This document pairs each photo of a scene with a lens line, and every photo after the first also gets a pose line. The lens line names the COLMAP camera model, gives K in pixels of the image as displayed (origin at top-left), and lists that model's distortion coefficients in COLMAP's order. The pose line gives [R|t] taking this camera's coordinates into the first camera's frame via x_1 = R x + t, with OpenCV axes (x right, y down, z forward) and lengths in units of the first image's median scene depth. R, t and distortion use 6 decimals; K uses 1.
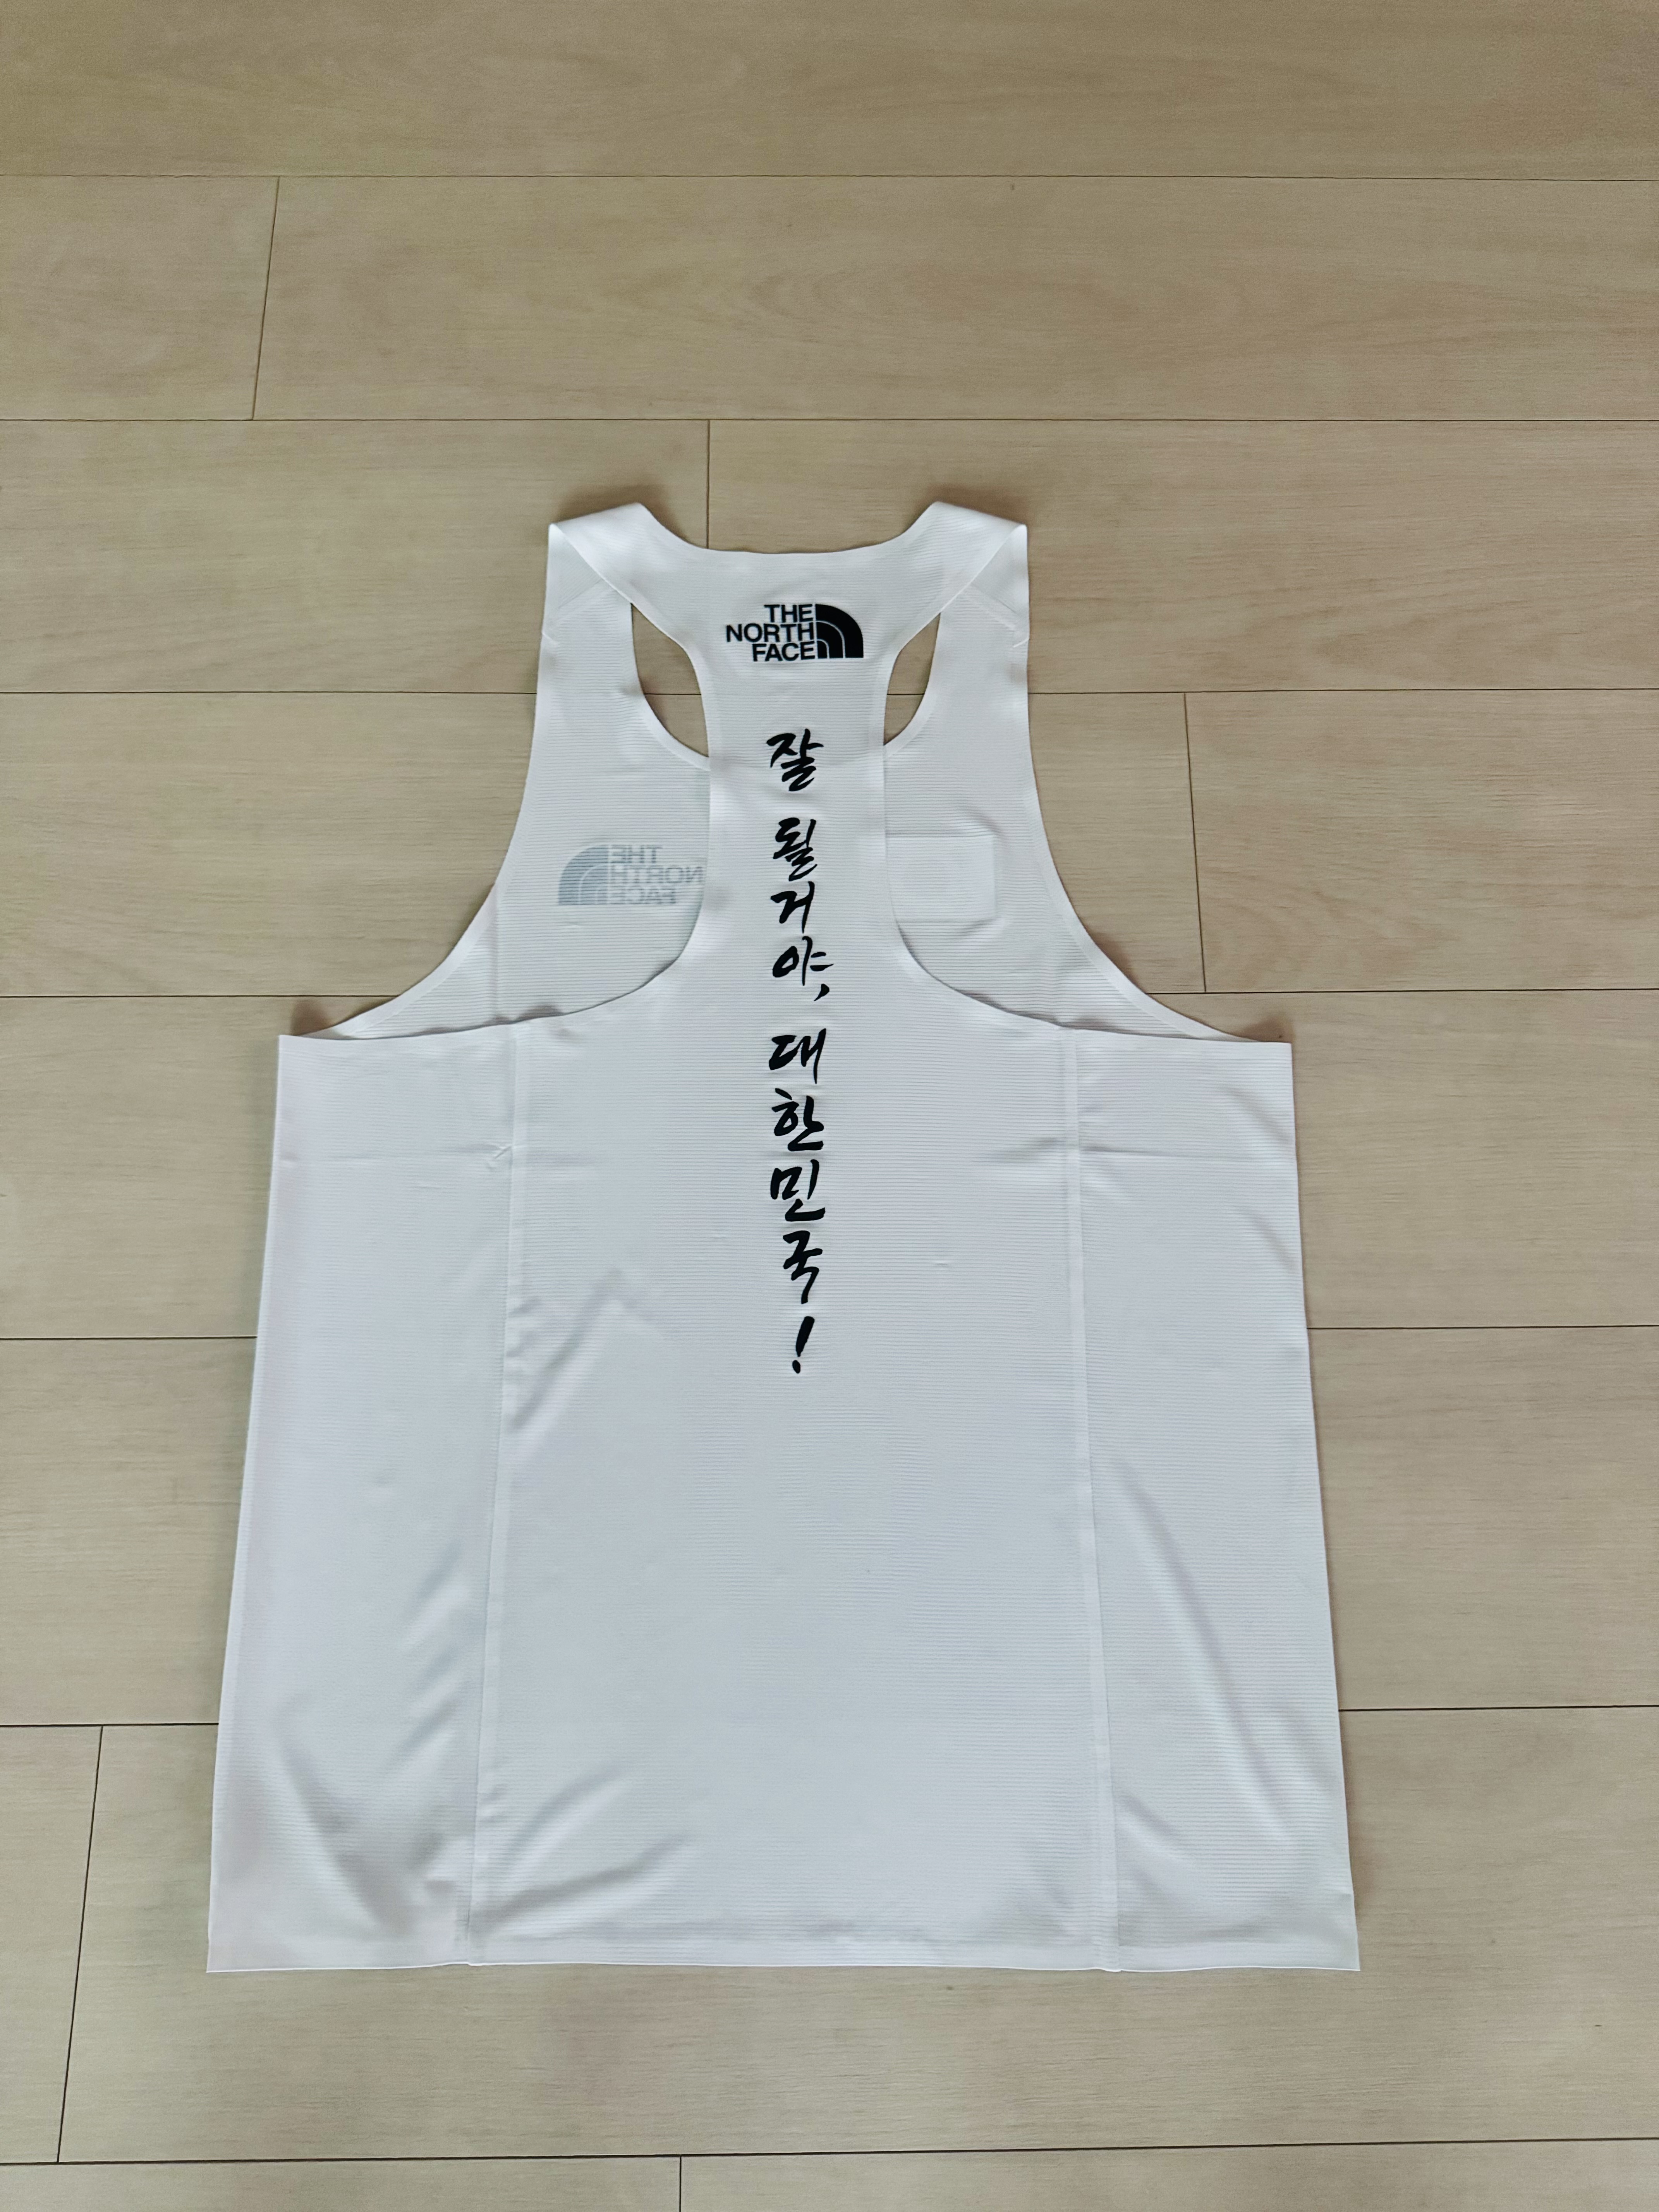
lens RADIAL K [[1554.8, 0, 828.2], [0, 1554.8, 1107.4], [0, 0, 1]] dist [0.012815, -0.001315]
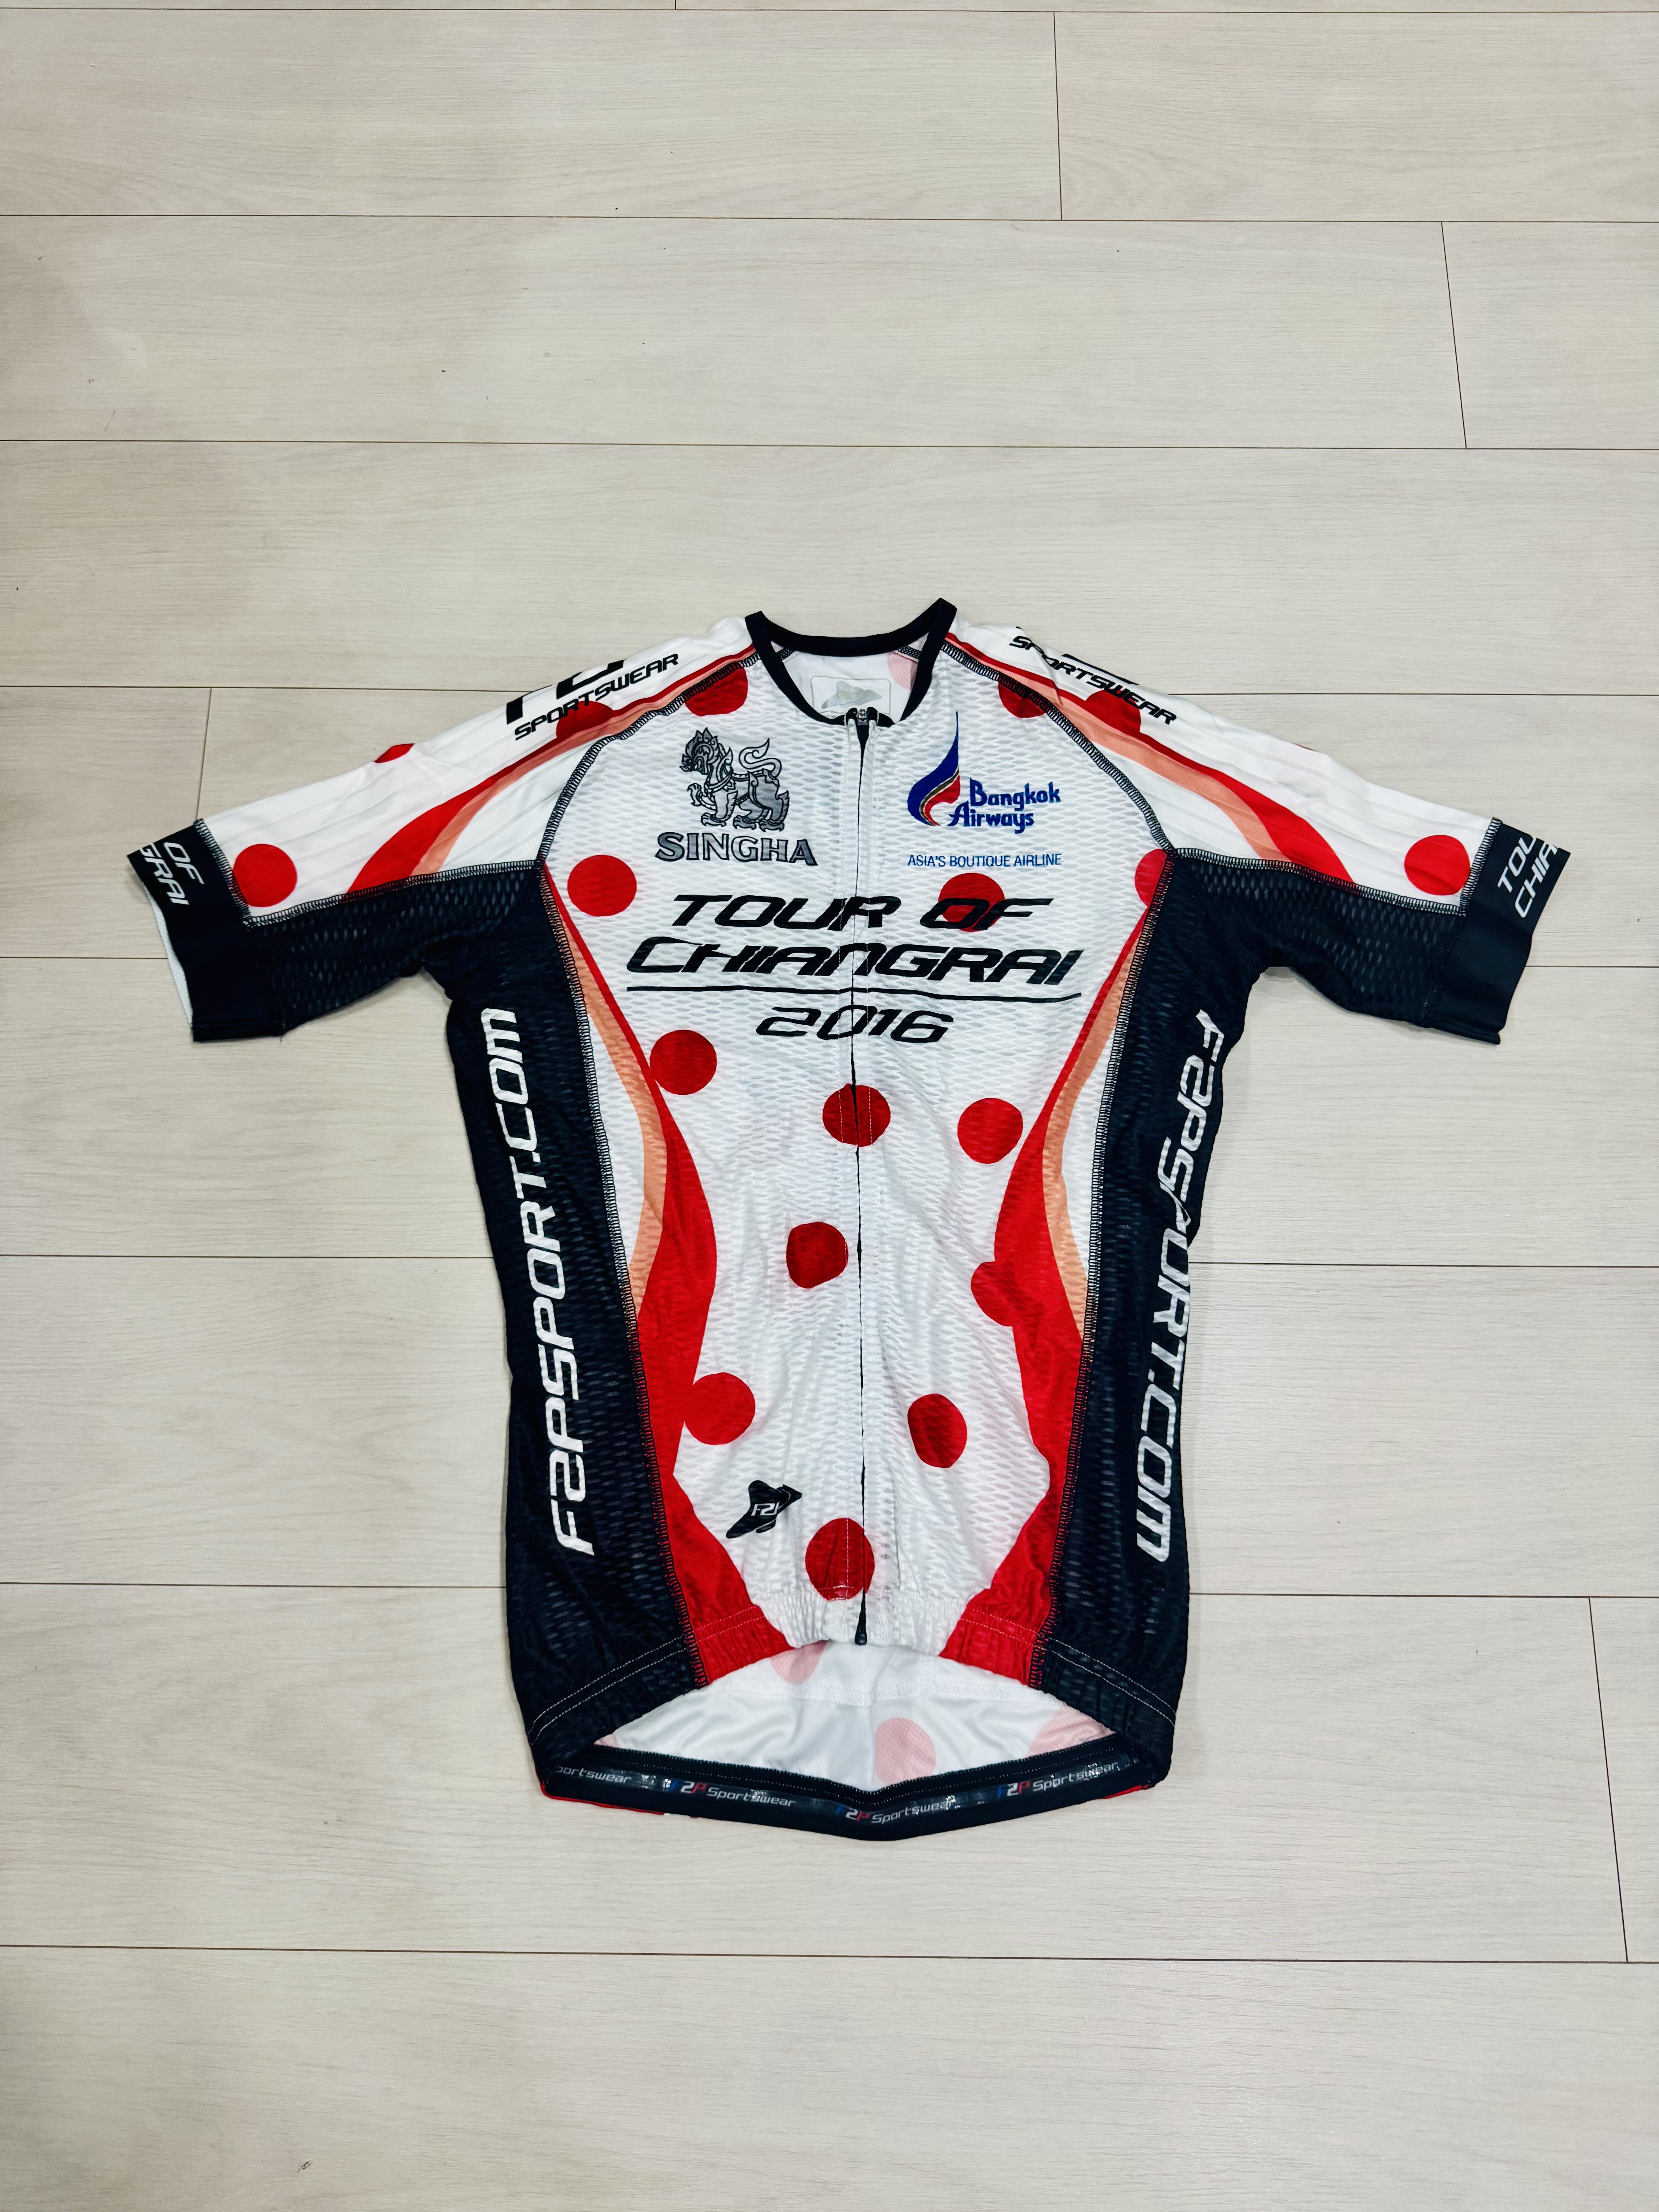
lens RADIAL K [[1554.8, 0, 827.3], [0, 1554.8, 1106.3], [0, 0, 1]] dist [0.012815, -0.001315]
pose [[0.998208, 0.015553, 0.057780, -0.012280], [-0.048572, 0.774560, 0.630633, -0.322210], [-0.034945, -0.632310, 0.773927, -0.467931]]
